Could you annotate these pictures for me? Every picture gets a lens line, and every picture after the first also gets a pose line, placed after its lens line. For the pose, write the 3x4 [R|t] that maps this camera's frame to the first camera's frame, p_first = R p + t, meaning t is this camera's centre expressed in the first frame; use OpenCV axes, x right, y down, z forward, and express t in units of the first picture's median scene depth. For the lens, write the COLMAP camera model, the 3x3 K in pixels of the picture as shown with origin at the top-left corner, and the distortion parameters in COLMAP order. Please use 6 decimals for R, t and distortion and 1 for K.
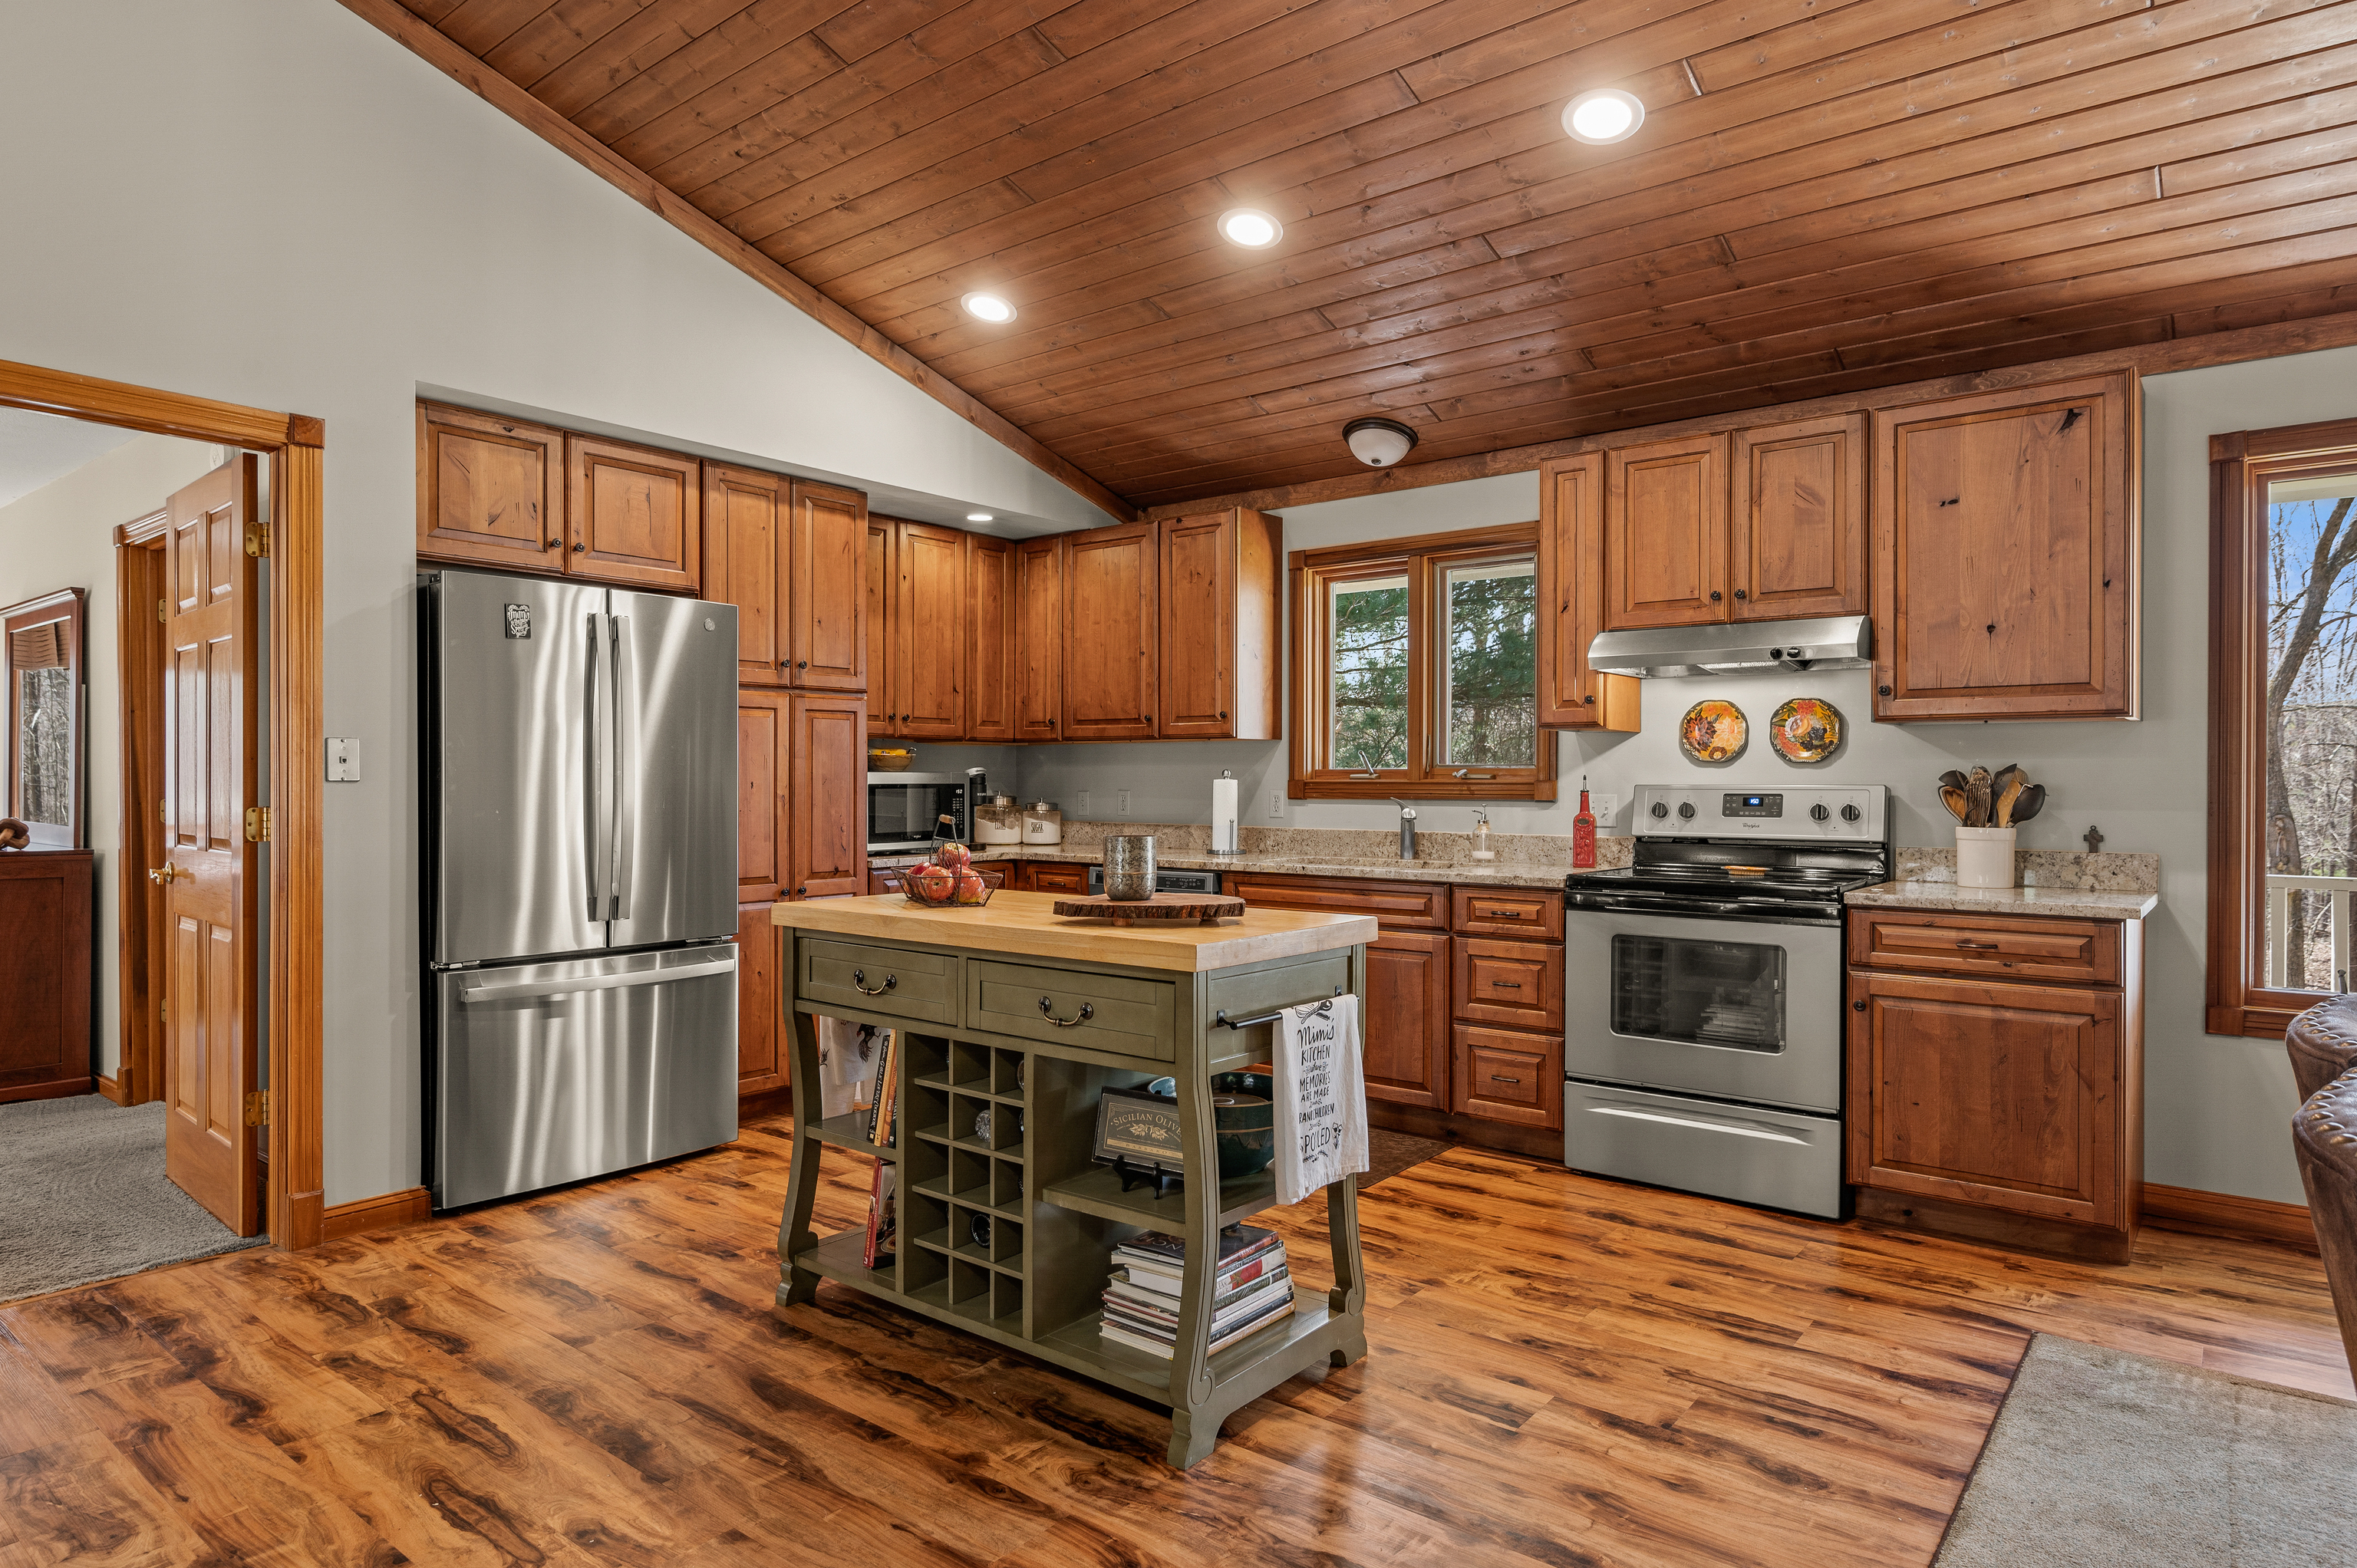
lens RADIAL K [[1313.1, 0, 1146.1], [0, 1313.1, 783.7], [0, 0, 1]] dist [-0.000247, -0.000300]
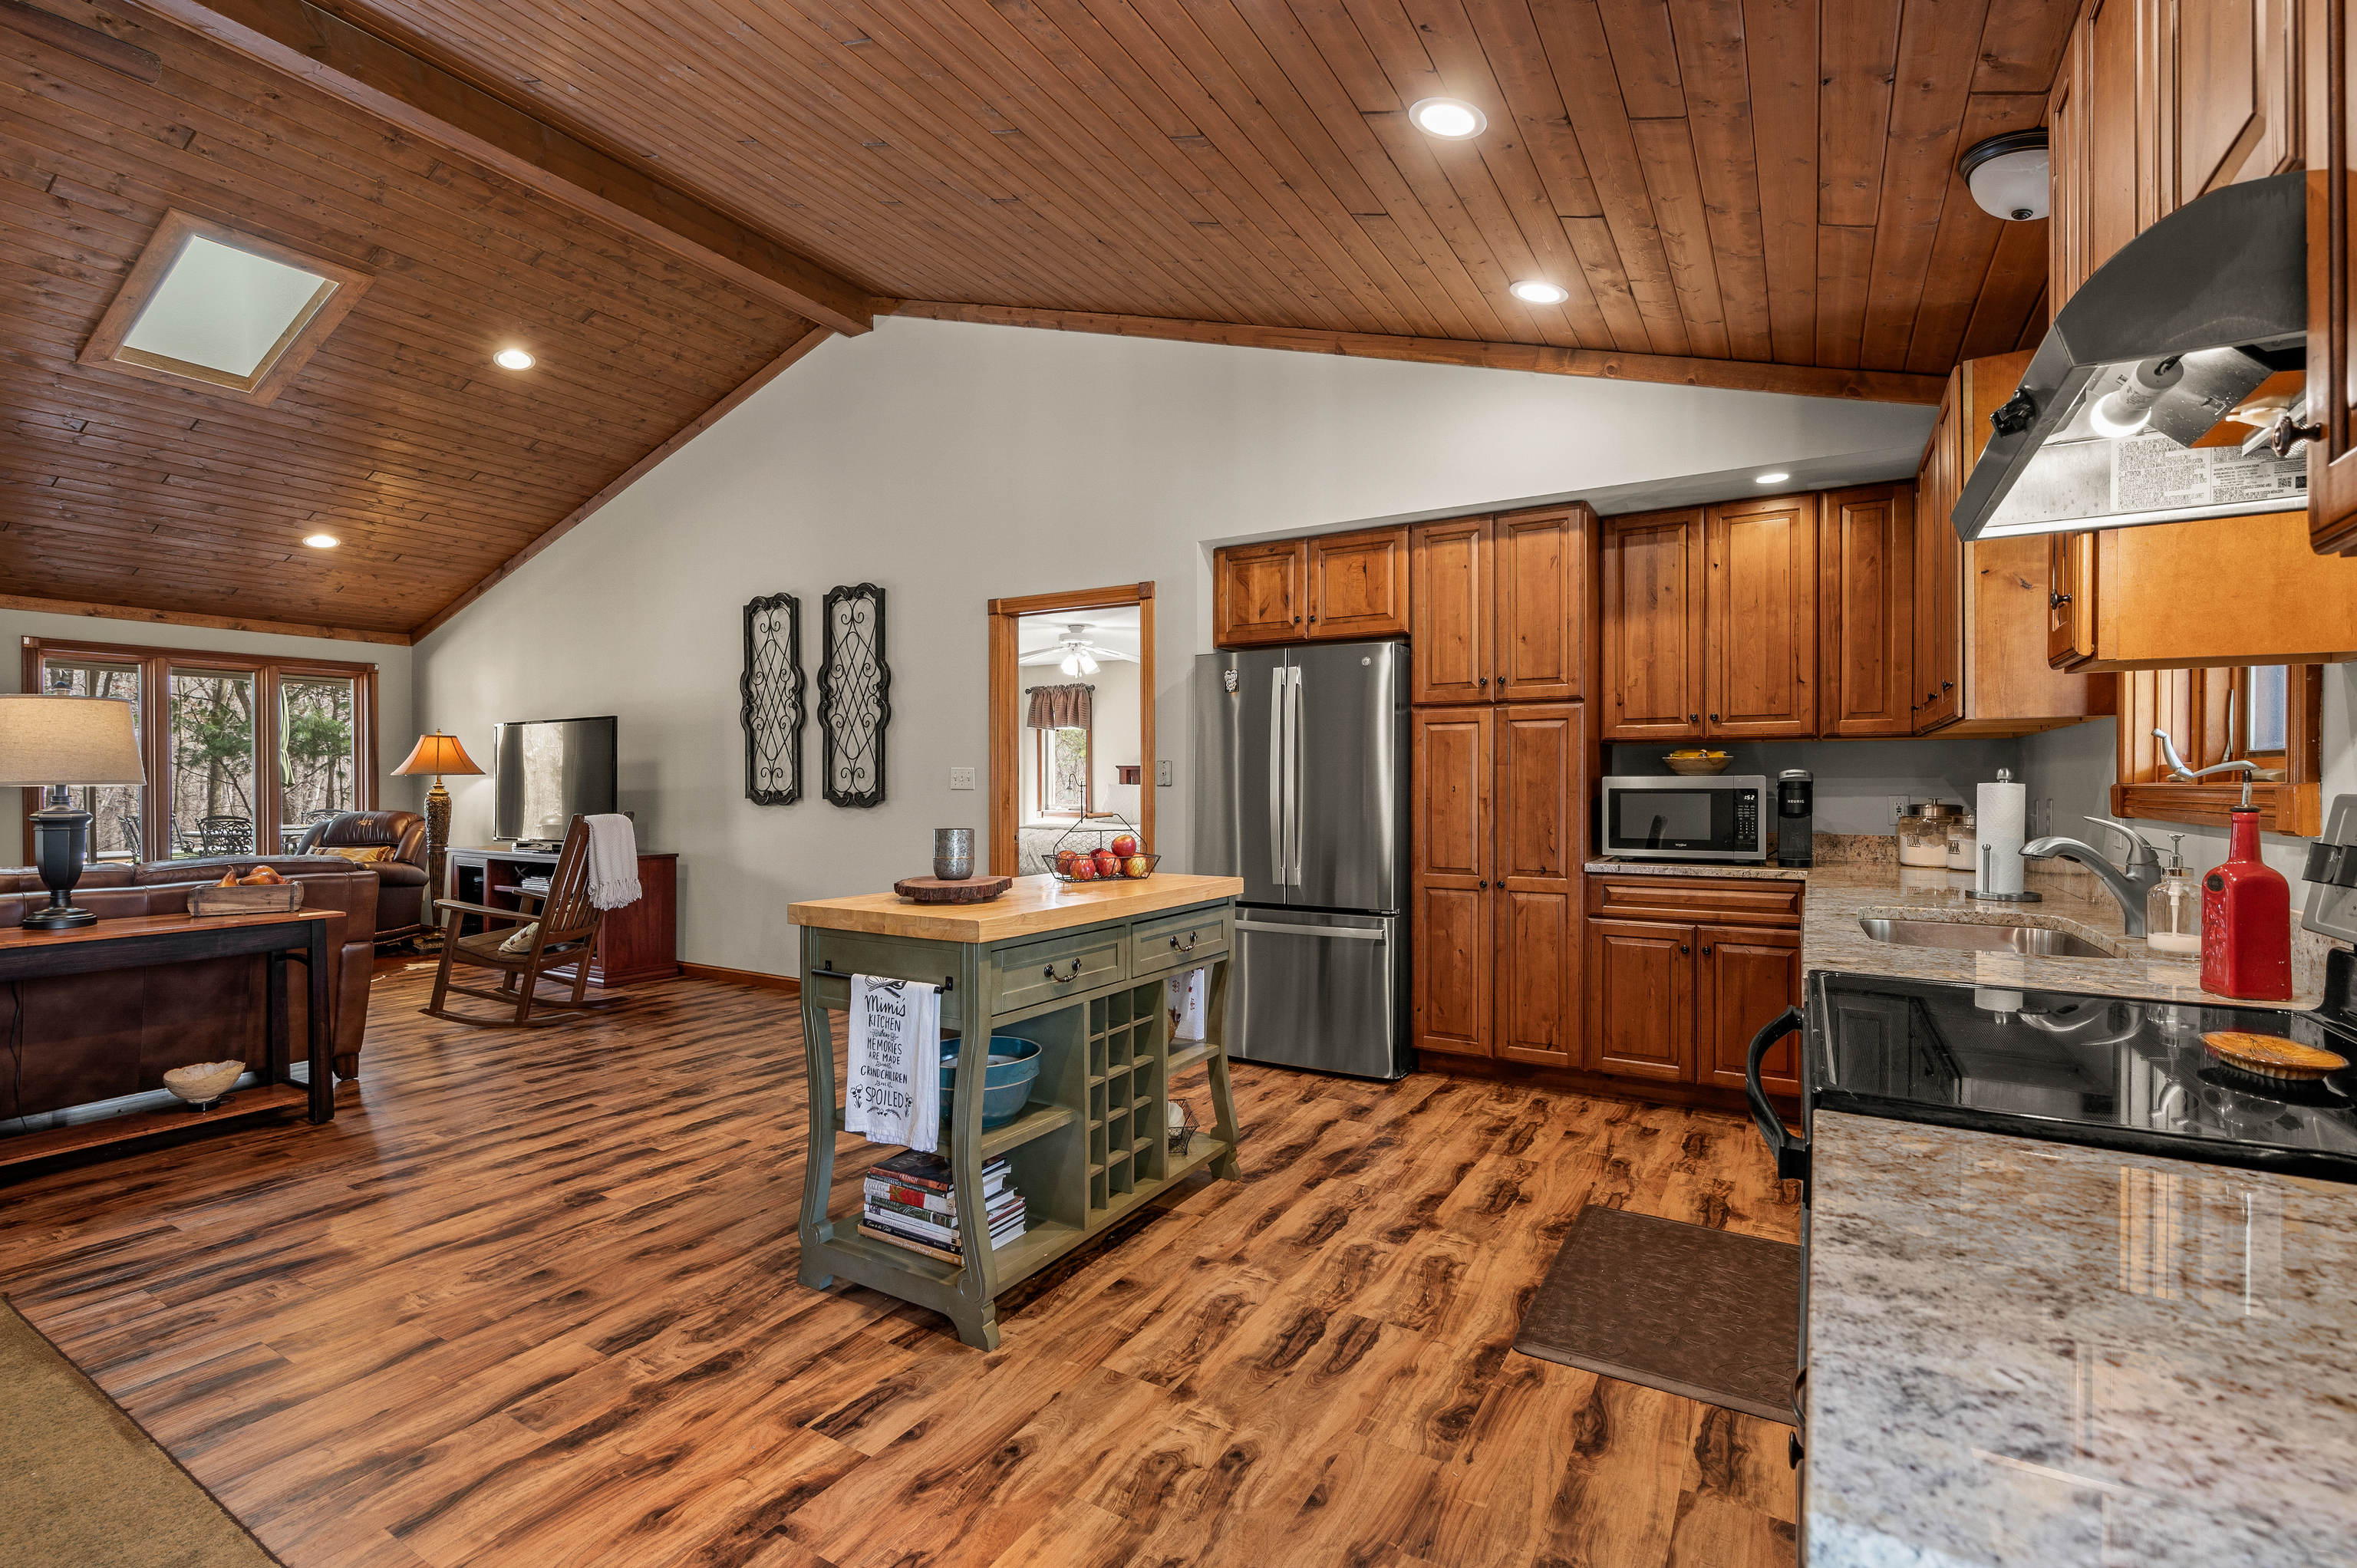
lens RADIAL K [[1064.8, 0, 1178.5], [0, 1064.8, 784.0], [0, 0, 1]] dist [0.002706, 0.000112]
pose [[0.152861, -0.001352, -0.988247, 0.715222], [-0.001495, 0.999998, -0.001600, -0.001639], [0.988247, 0.001722, 0.152859, 0.726510]]
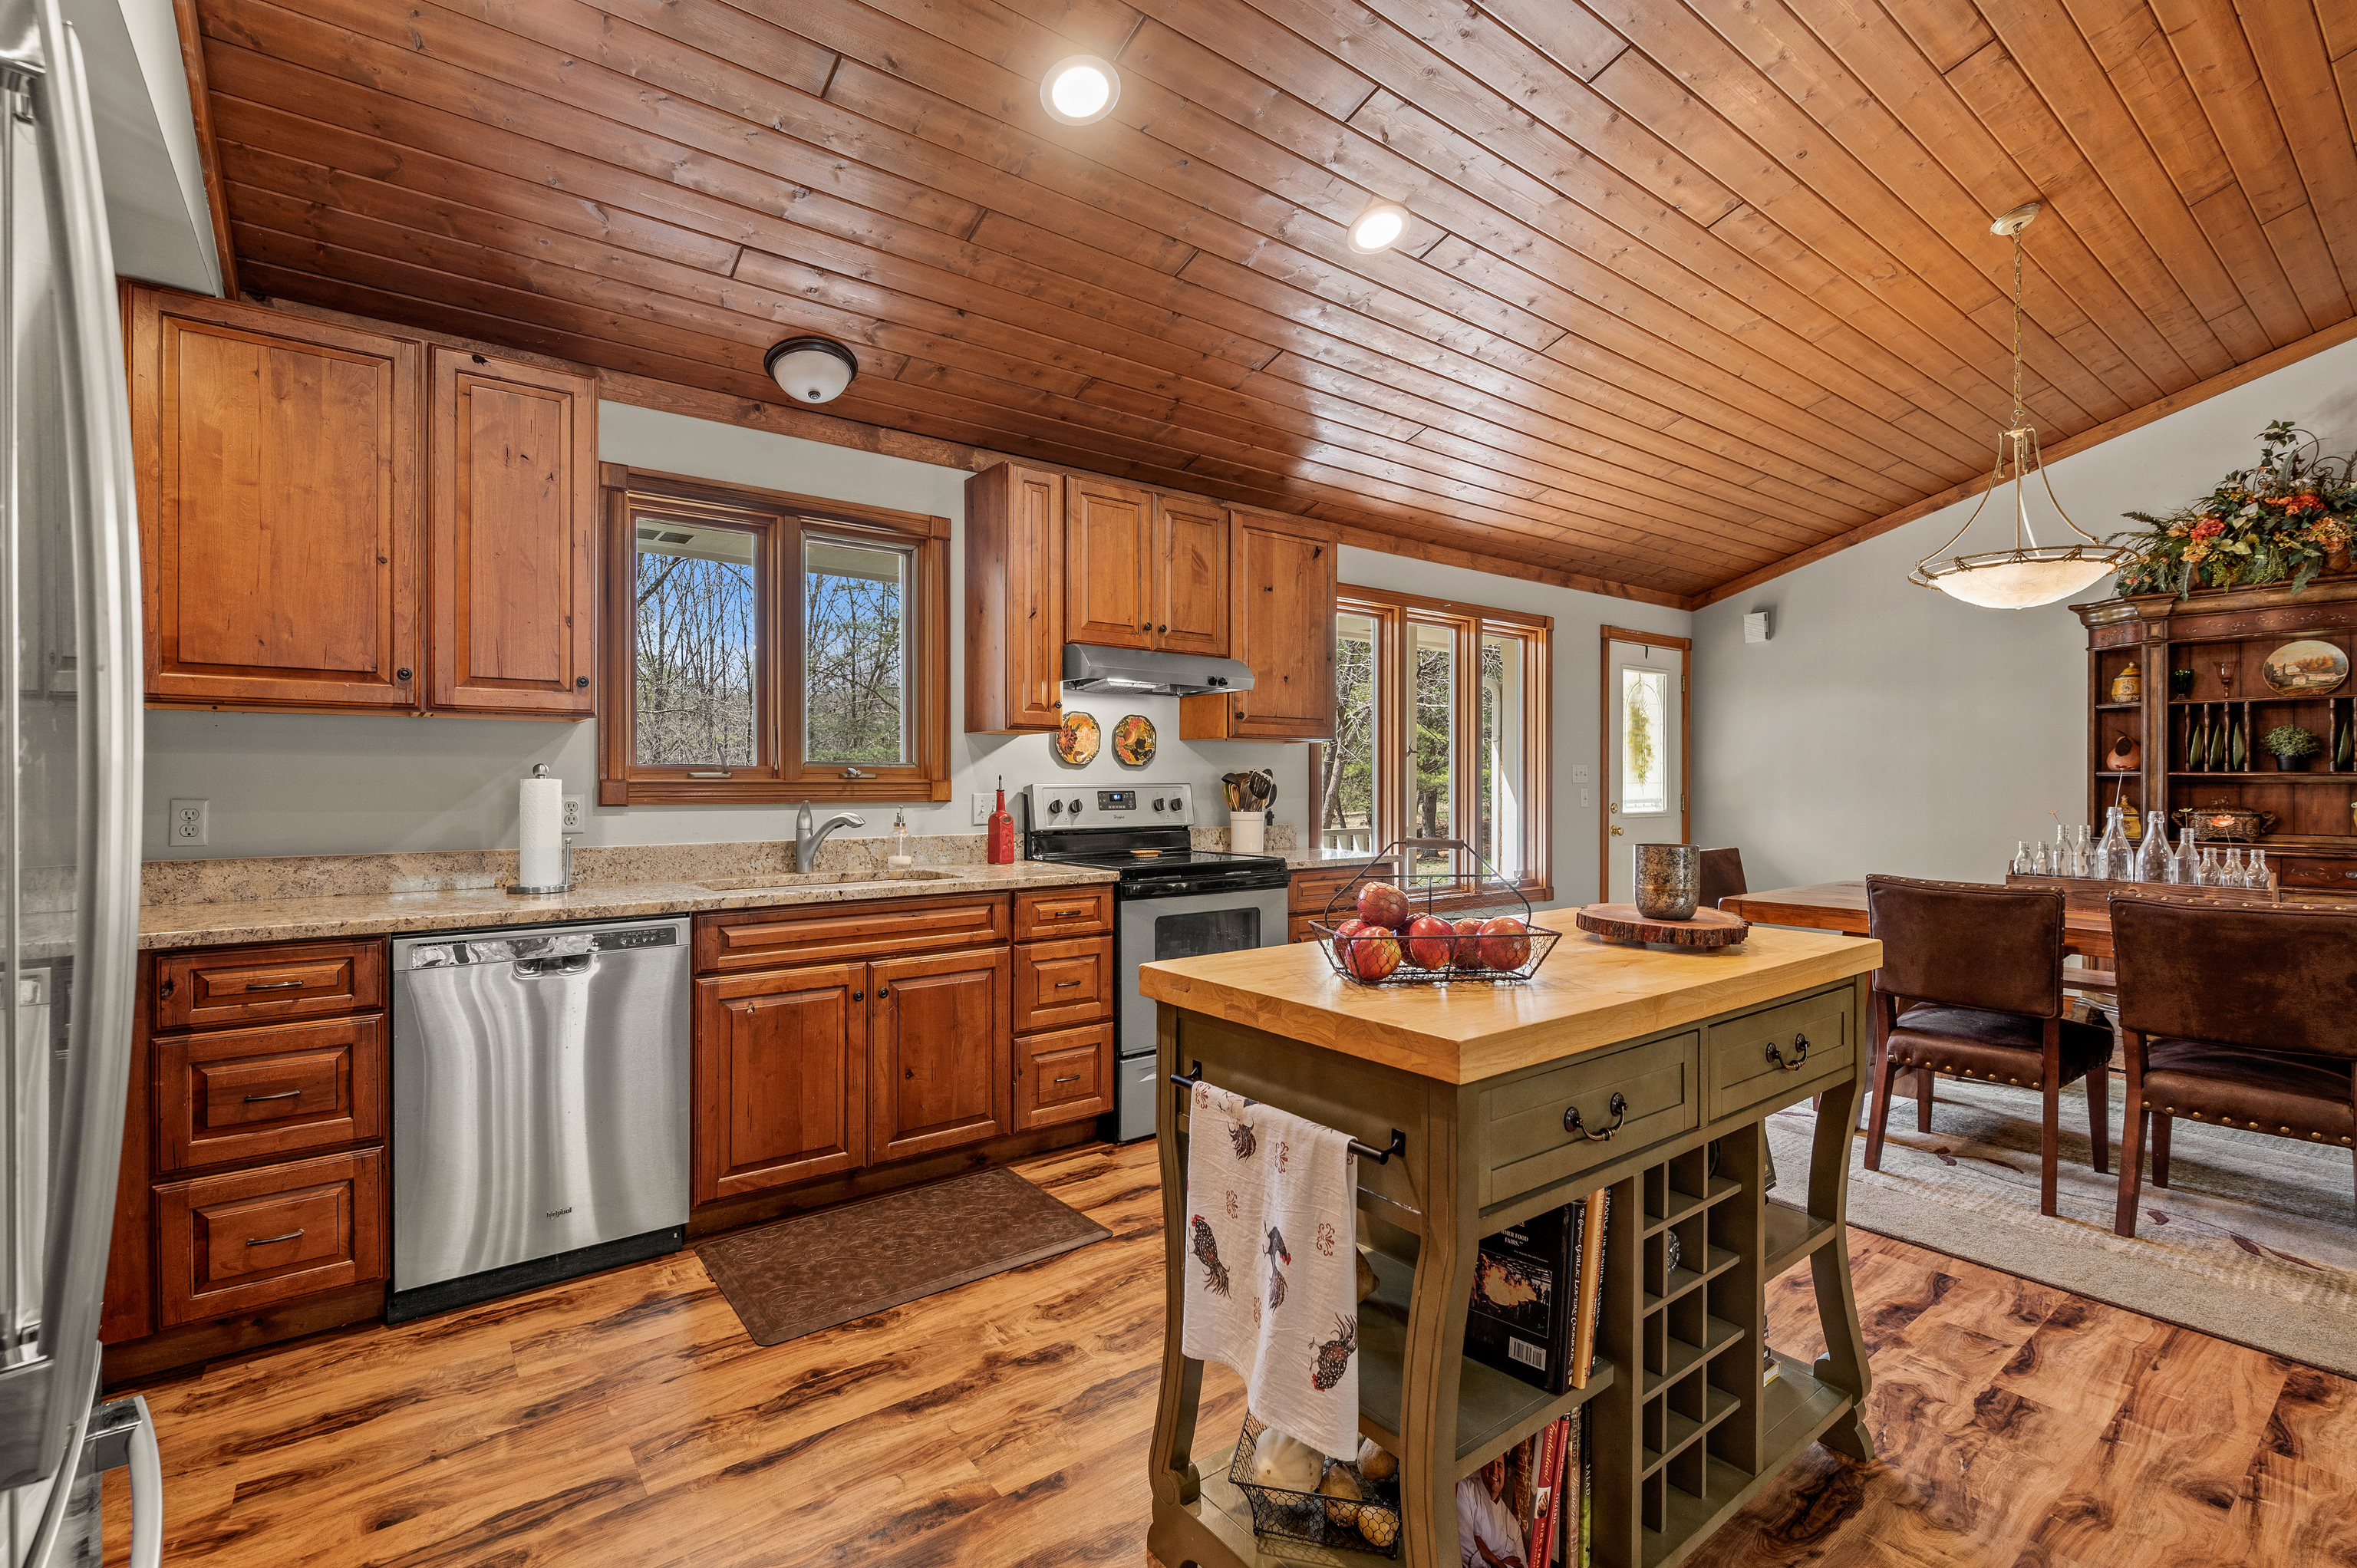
lens RADIAL K [[1055.5, 0, 1163.7], [0, 1055.5, 781.8], [0, 0, 1]] dist [0.001849, -0.000020]
pose [[0.242191, -0.003210, 0.970223, -0.528753], [0.001593, 0.999994, 0.002911, -0.003889], [-0.970227, 0.000841, 0.242194, 0.792155]]
